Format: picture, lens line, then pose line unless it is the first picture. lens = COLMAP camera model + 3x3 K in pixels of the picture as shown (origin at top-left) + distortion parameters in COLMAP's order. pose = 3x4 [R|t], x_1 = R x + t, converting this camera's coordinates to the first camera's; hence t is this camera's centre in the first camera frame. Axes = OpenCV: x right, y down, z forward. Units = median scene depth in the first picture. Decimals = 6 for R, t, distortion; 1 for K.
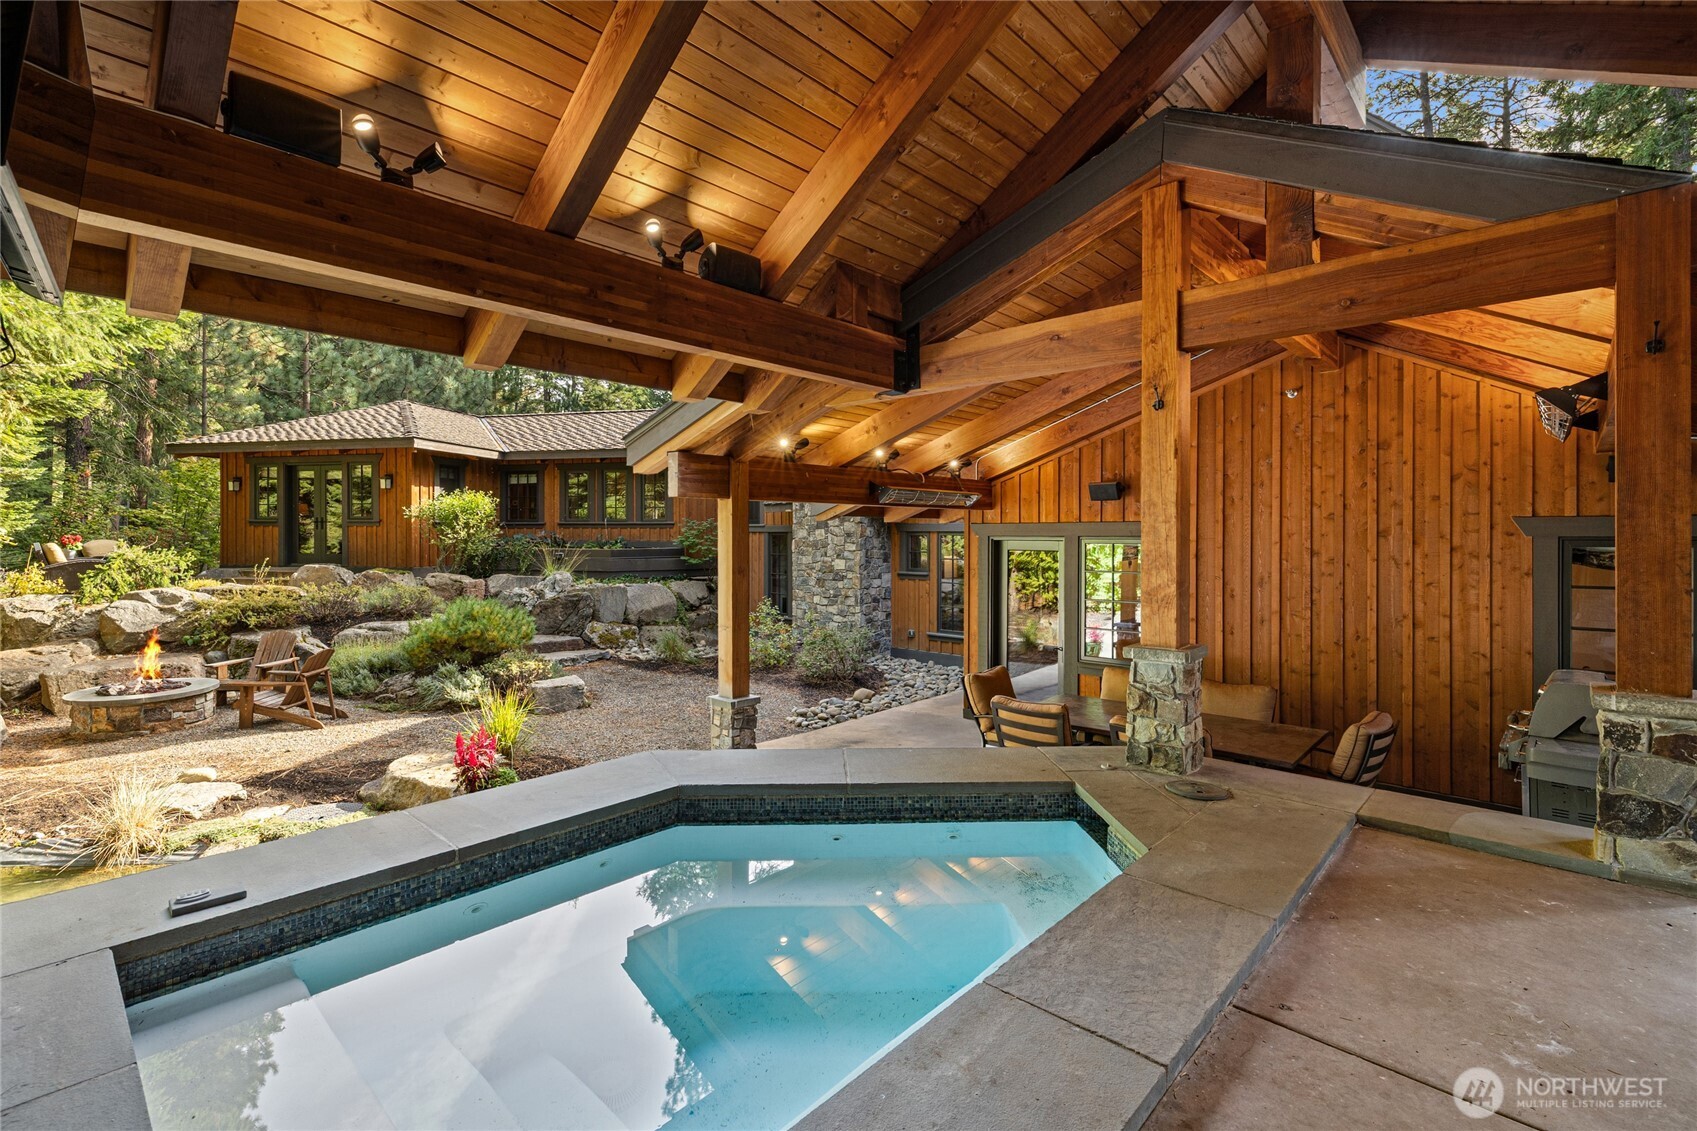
lens RADIAL K [[770.9, 0, 844.3], [0, 770.9, 538.2], [0, 0, 1]] dist [-0.000383, 0.000290]
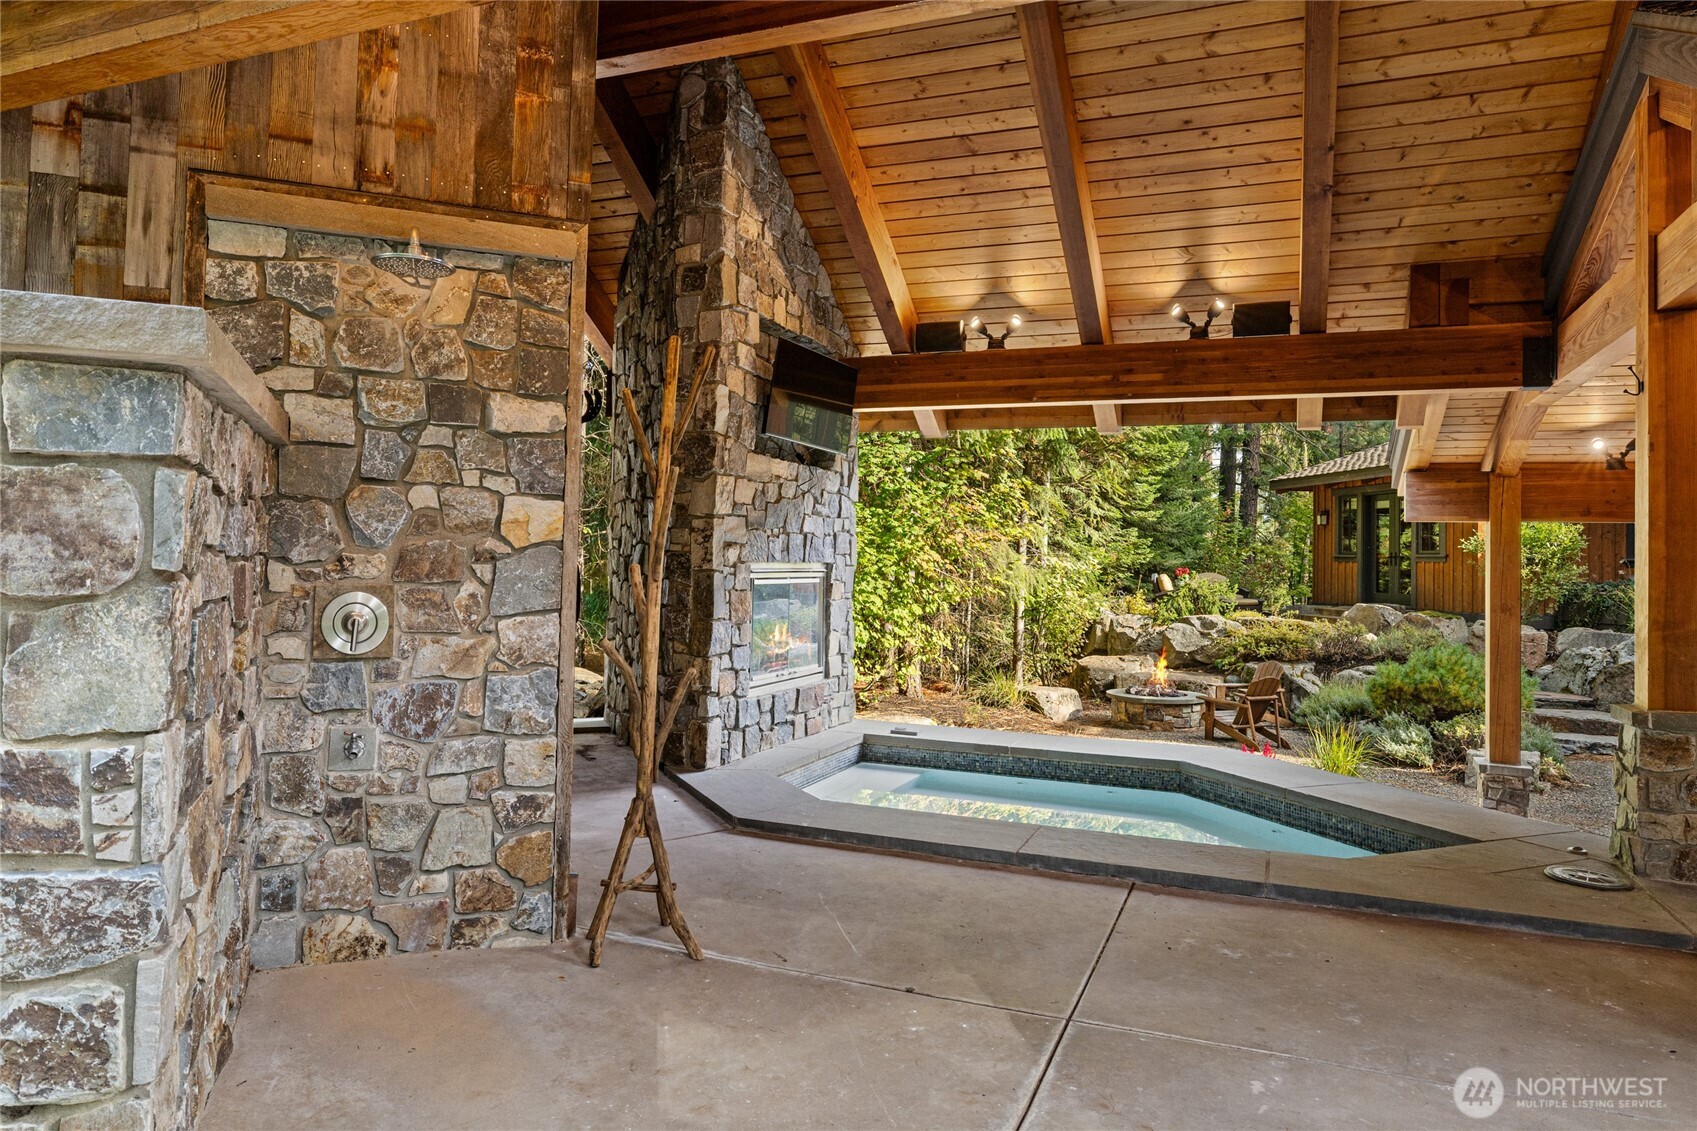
lens RADIAL K [[1060.8, 0, 848.5], [0, 1060.8, 565.5], [0, 0, 1]] dist [0.001283, 0.000835]
pose [[0.360723, 0.008762, -0.932632, 0.359153], [-0.025539, 0.999674, -0.000486, 0.007608], [0.932323, 0.023994, 0.360829, -0.033084]]
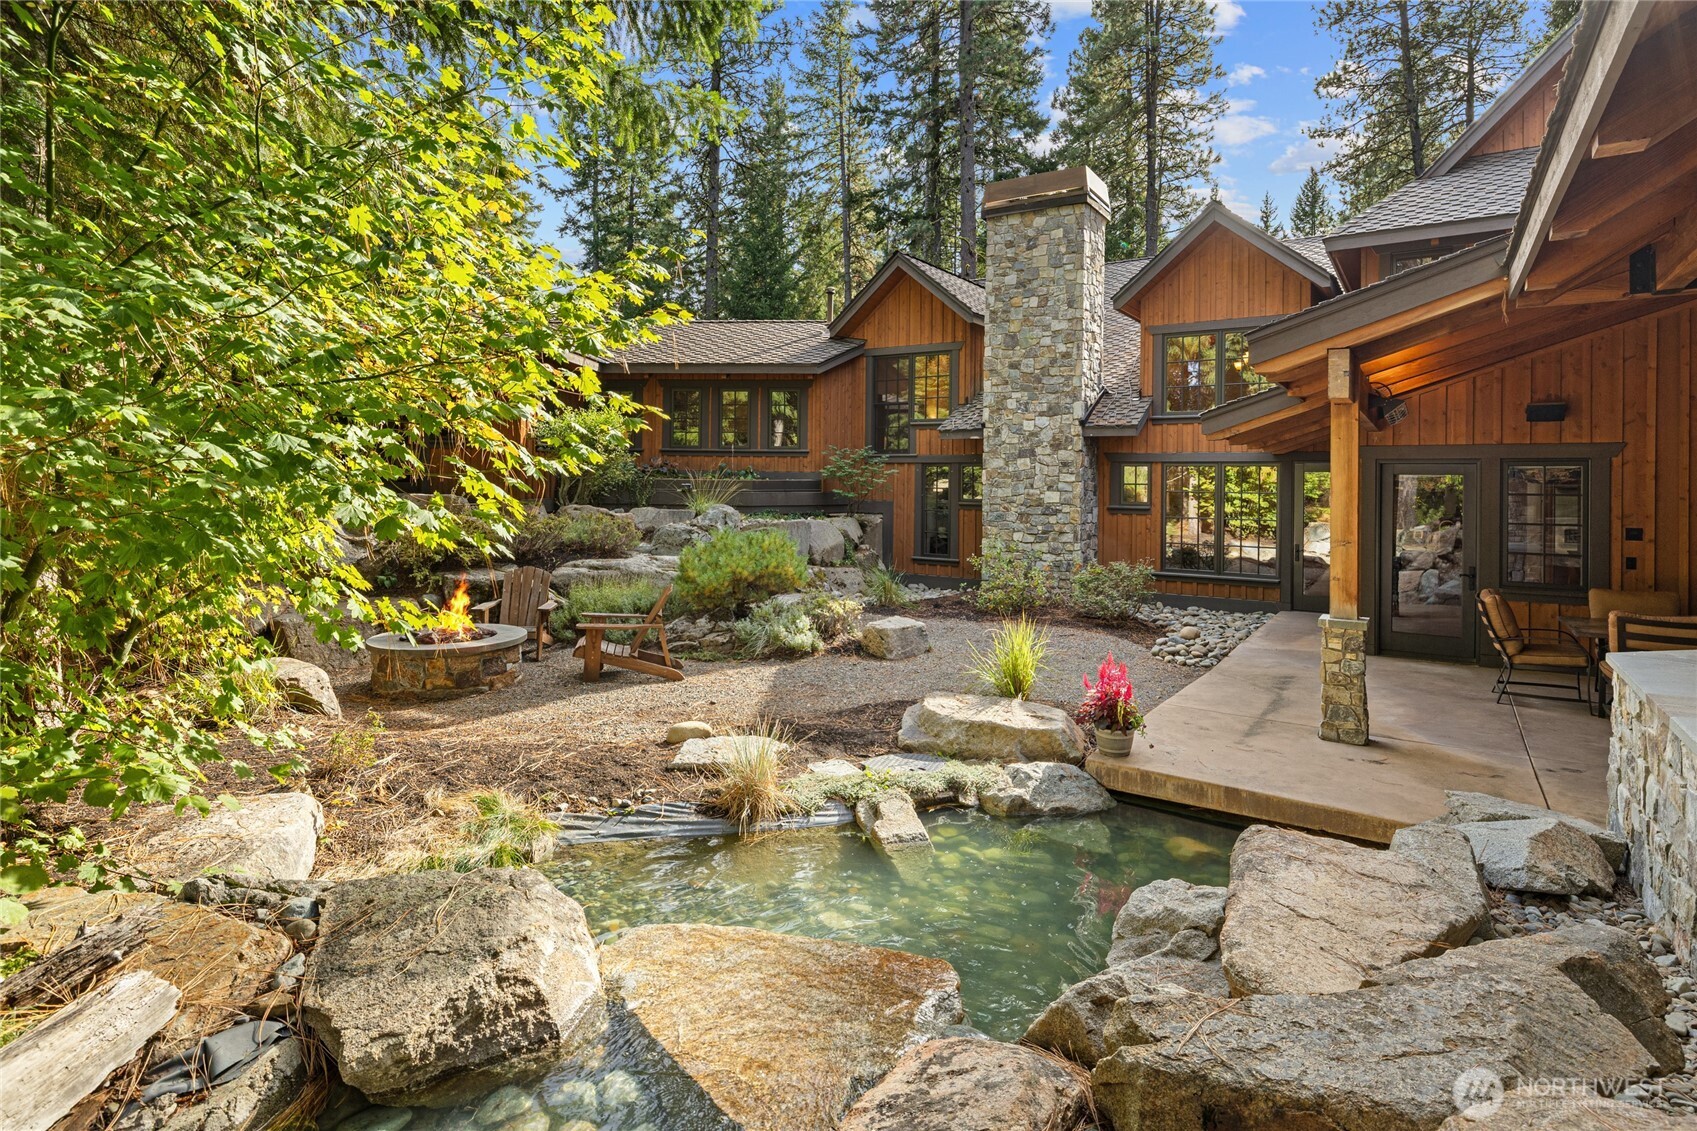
lens RADIAL K [[873.0, 0, 848.3], [0, 873.0, 466.4], [0, 0, 1]] dist [-0.012234, -0.000291]
pose [[0.987089, 0.012346, 0.159699, -0.514255], [-0.008780, 0.999697, -0.023016, 0.029747], [-0.159935, 0.021316, 0.986897, 0.034344]]
